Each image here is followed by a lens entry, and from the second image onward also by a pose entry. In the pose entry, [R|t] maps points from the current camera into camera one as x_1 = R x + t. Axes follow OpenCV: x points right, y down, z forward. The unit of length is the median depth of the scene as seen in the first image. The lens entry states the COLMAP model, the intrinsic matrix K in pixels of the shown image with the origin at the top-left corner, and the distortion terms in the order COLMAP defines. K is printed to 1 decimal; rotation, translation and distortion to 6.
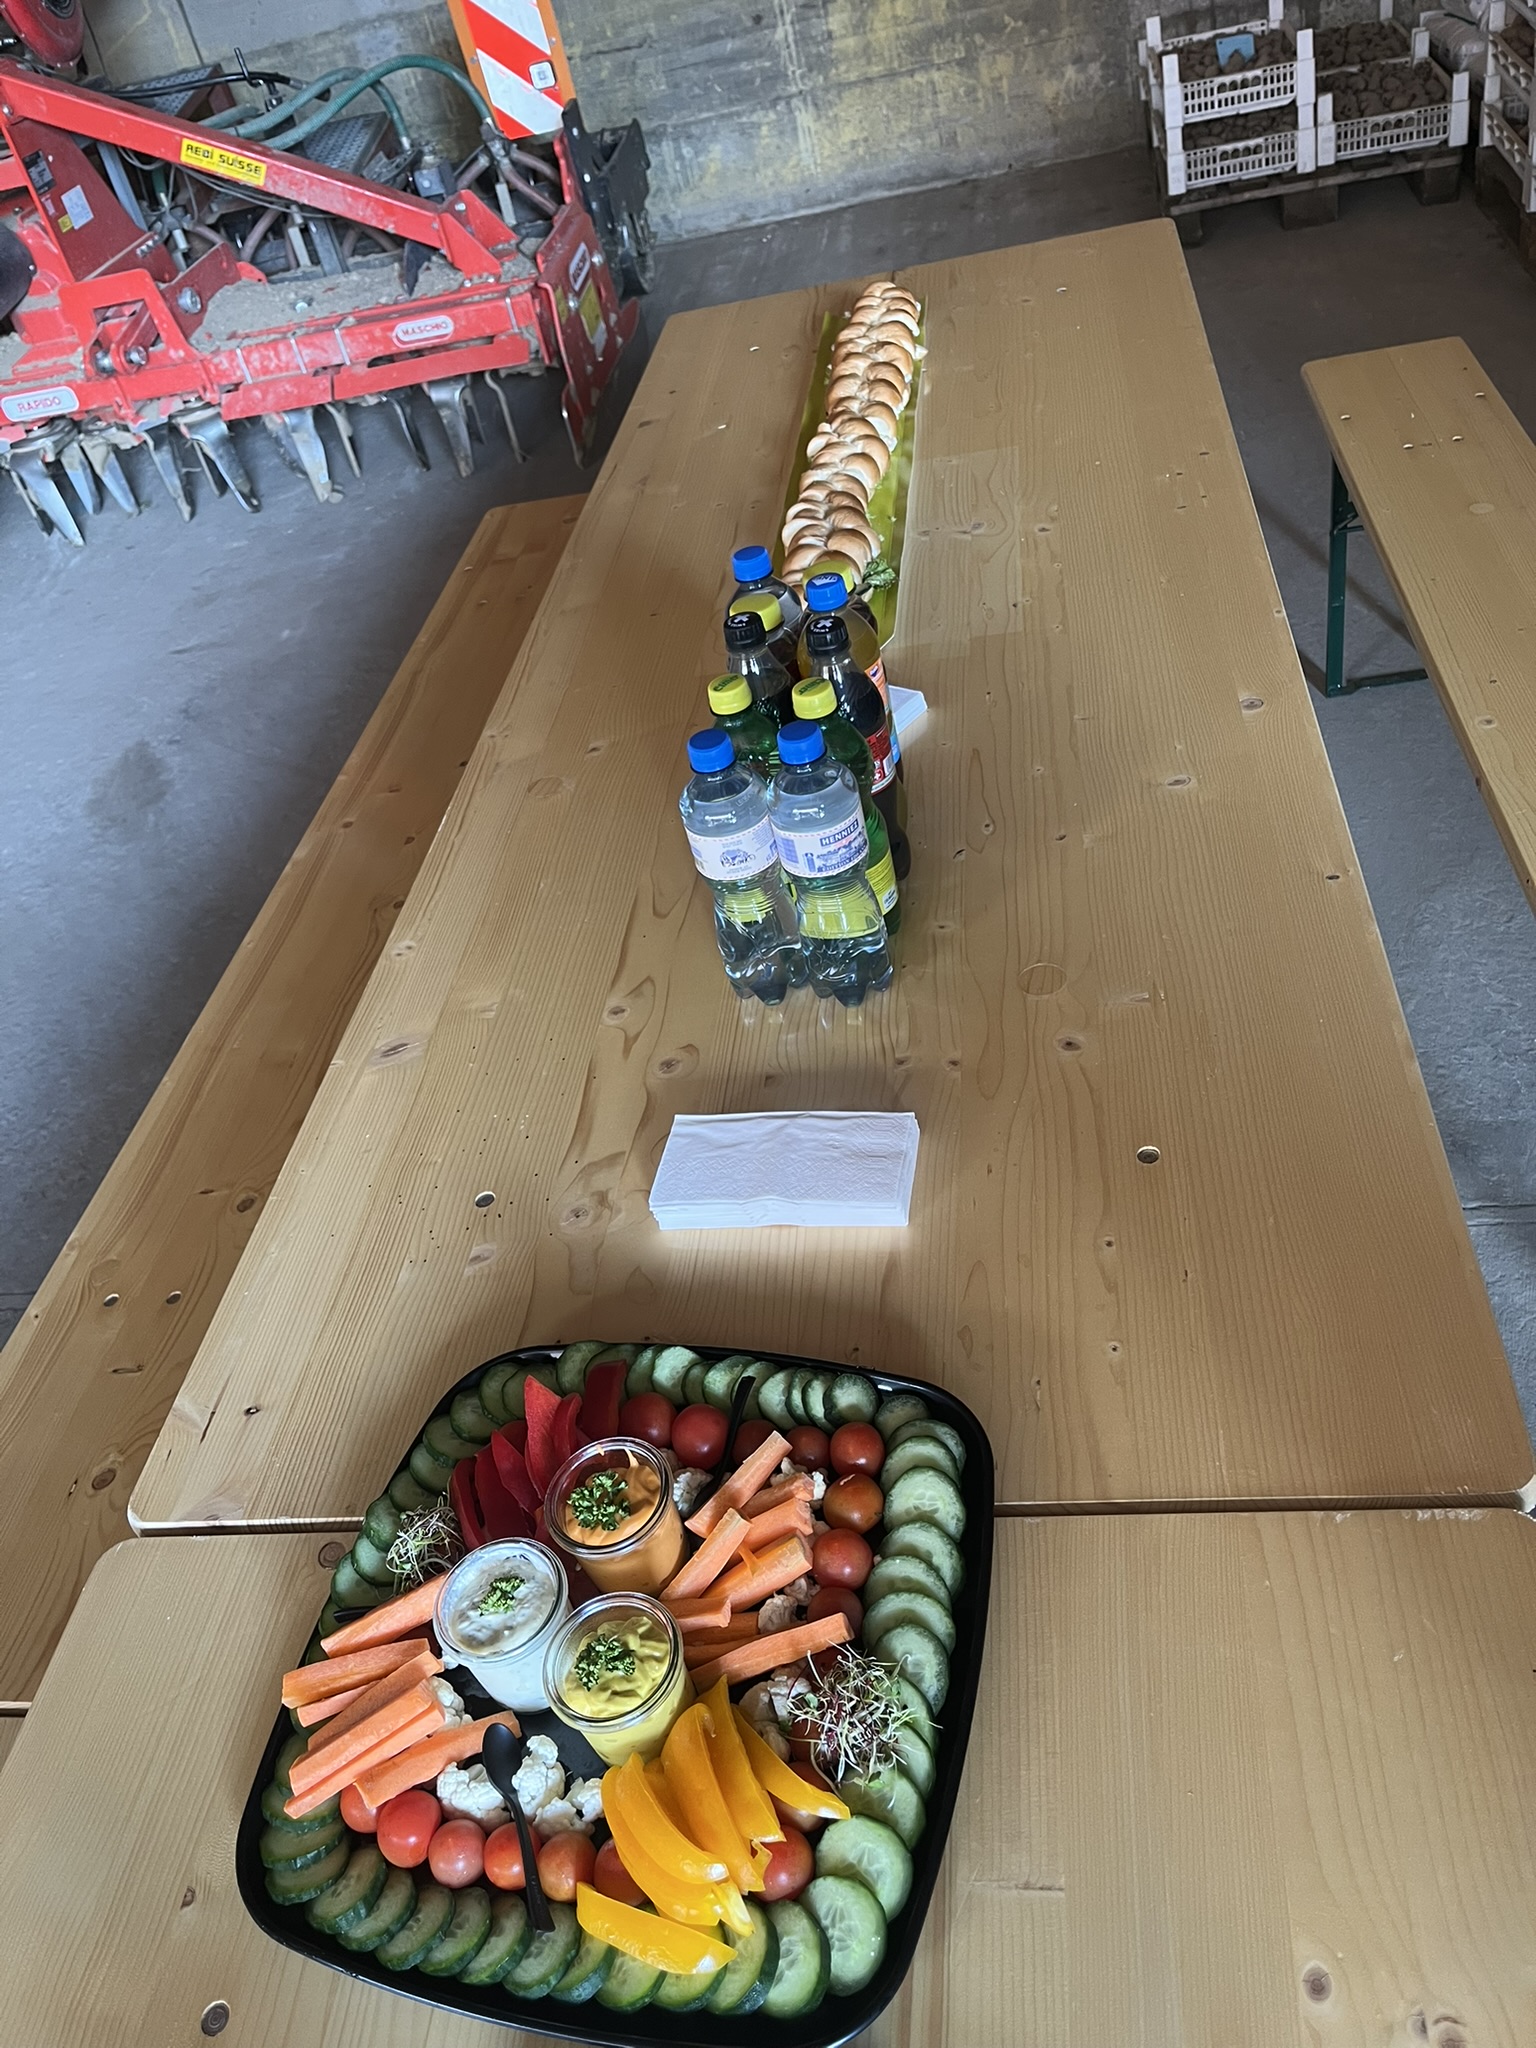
lens RADIAL K [[1559.0, 0, 791.7], [0, 1559.0, 1035.6], [0, 0, 1]] dist [0.037895, -0.053927]
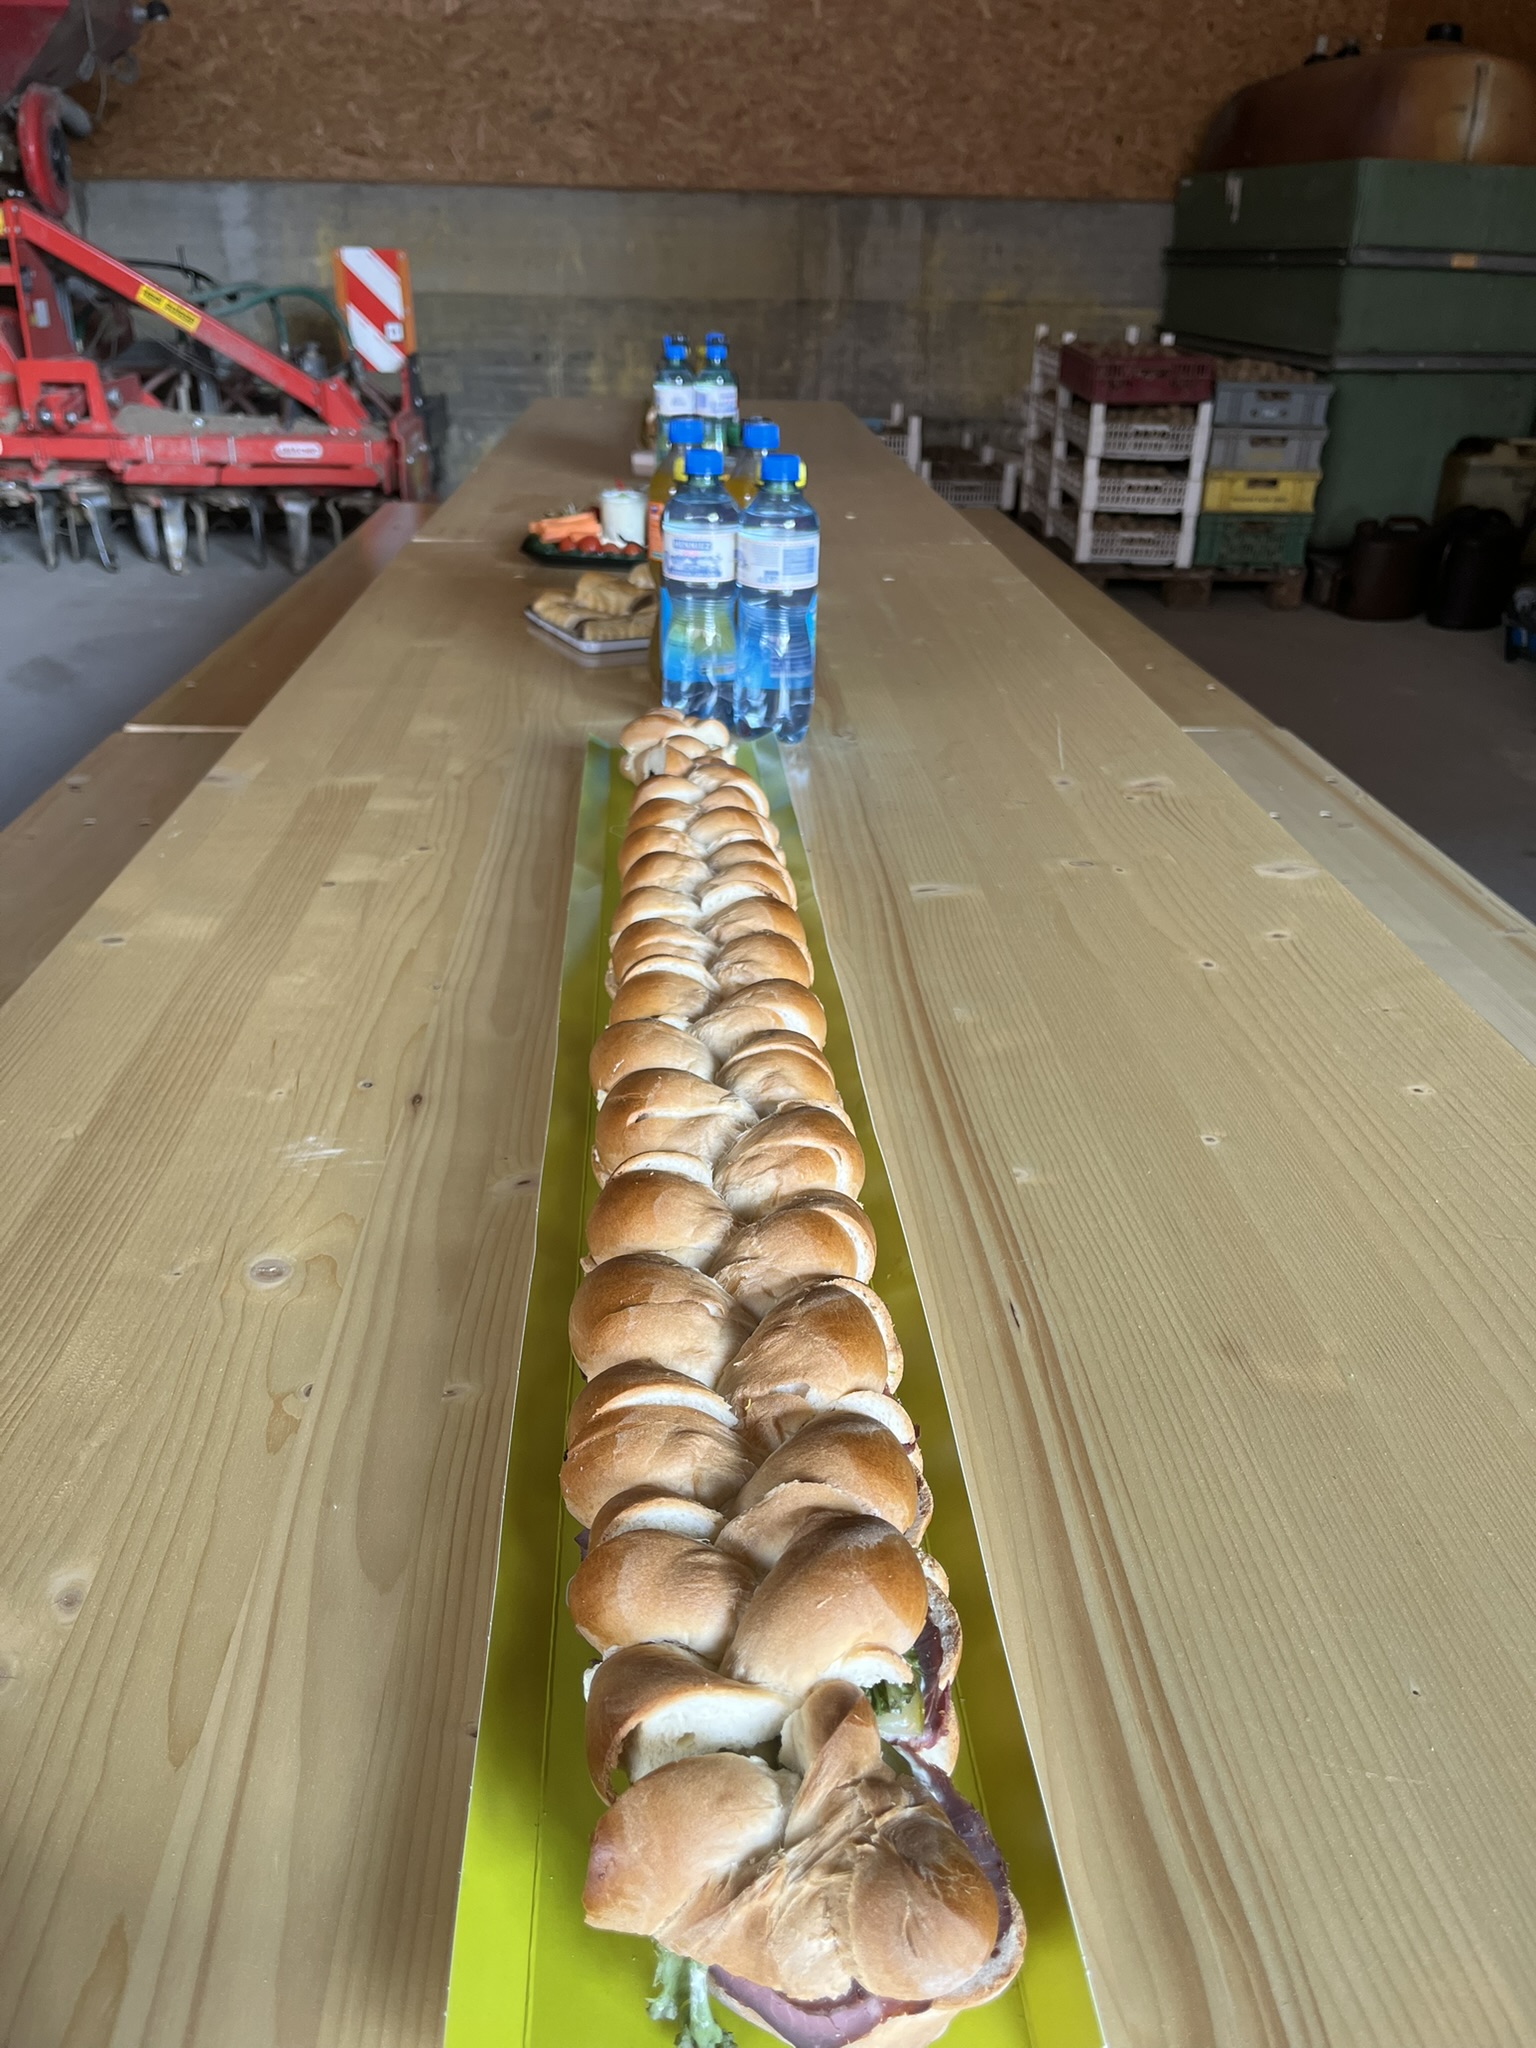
lens RADIAL K [[1559.0, 0, 774.4], [0, 1559.0, 1057.3], [0, 0, 1]] dist [0.037895, -0.053927]
pose [[0.963174, 0.126870, 0.237066, -0.085984], [-0.061369, 0.962137, -0.265570, 0.363269], [-0.261783, 0.241241, 0.934490, -0.233946]]
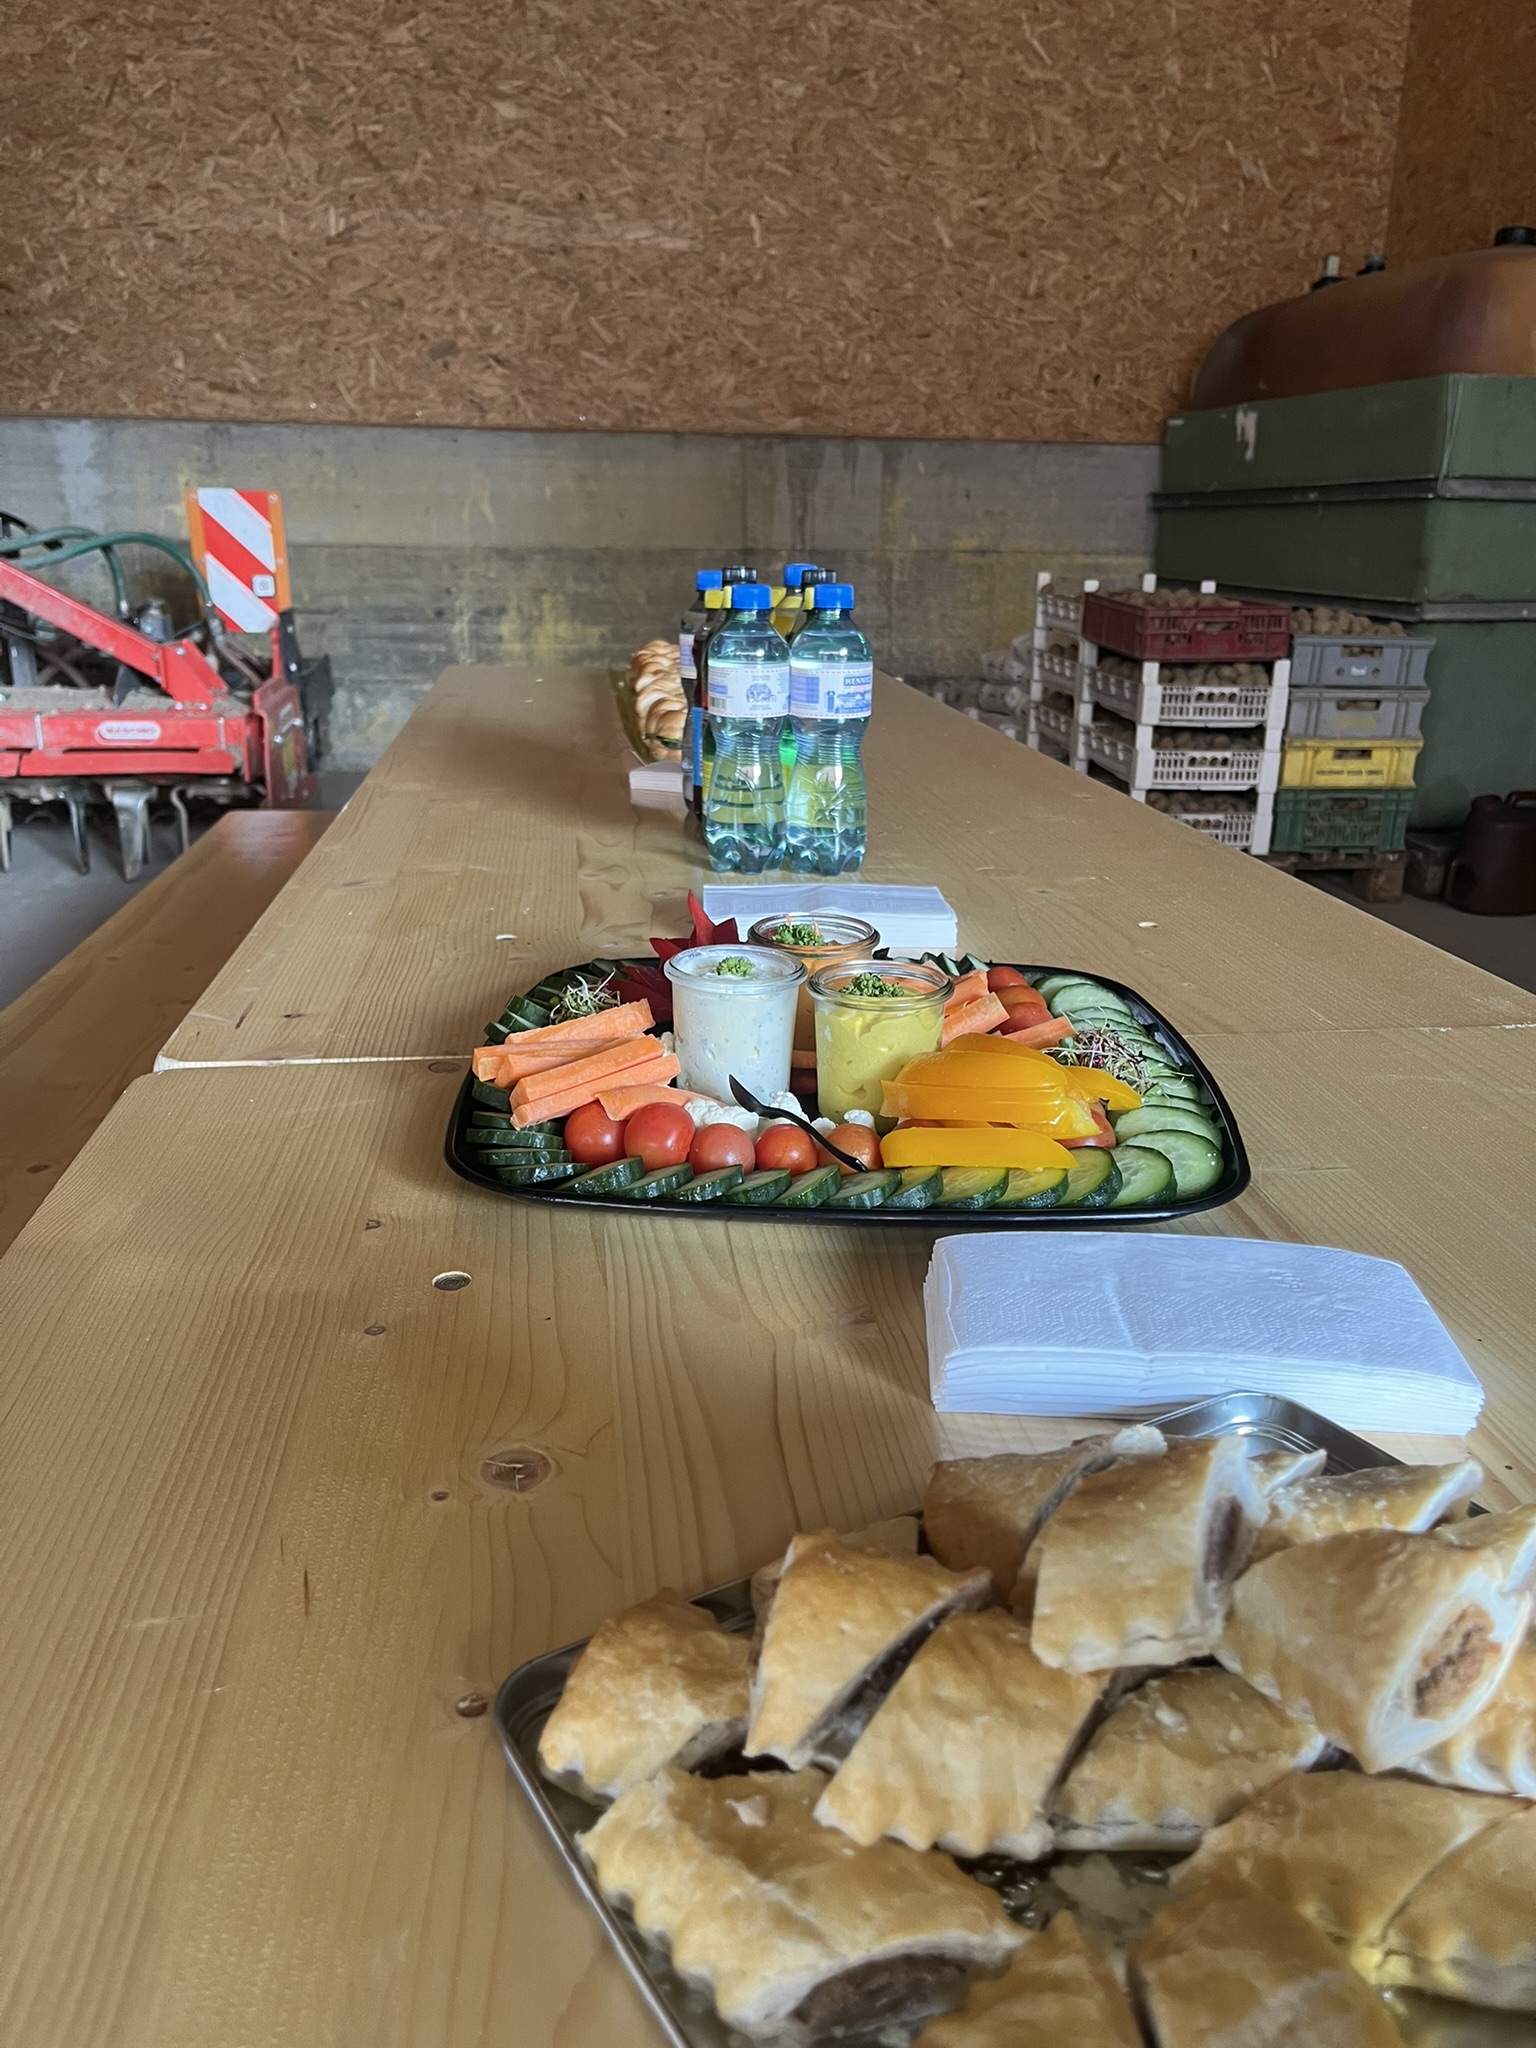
lens RADIAL K [[1559.0, 0, 777.8], [0, 1559.0, 1043.9], [0, 0, 1]] dist [0.037895, -0.053927]
pose [[0.950427, 0.135133, 0.280048, -0.081477], [-0.009031, 0.912247, -0.409542, 0.153323], [-0.310815, 0.386710, 0.868245, 0.034611]]
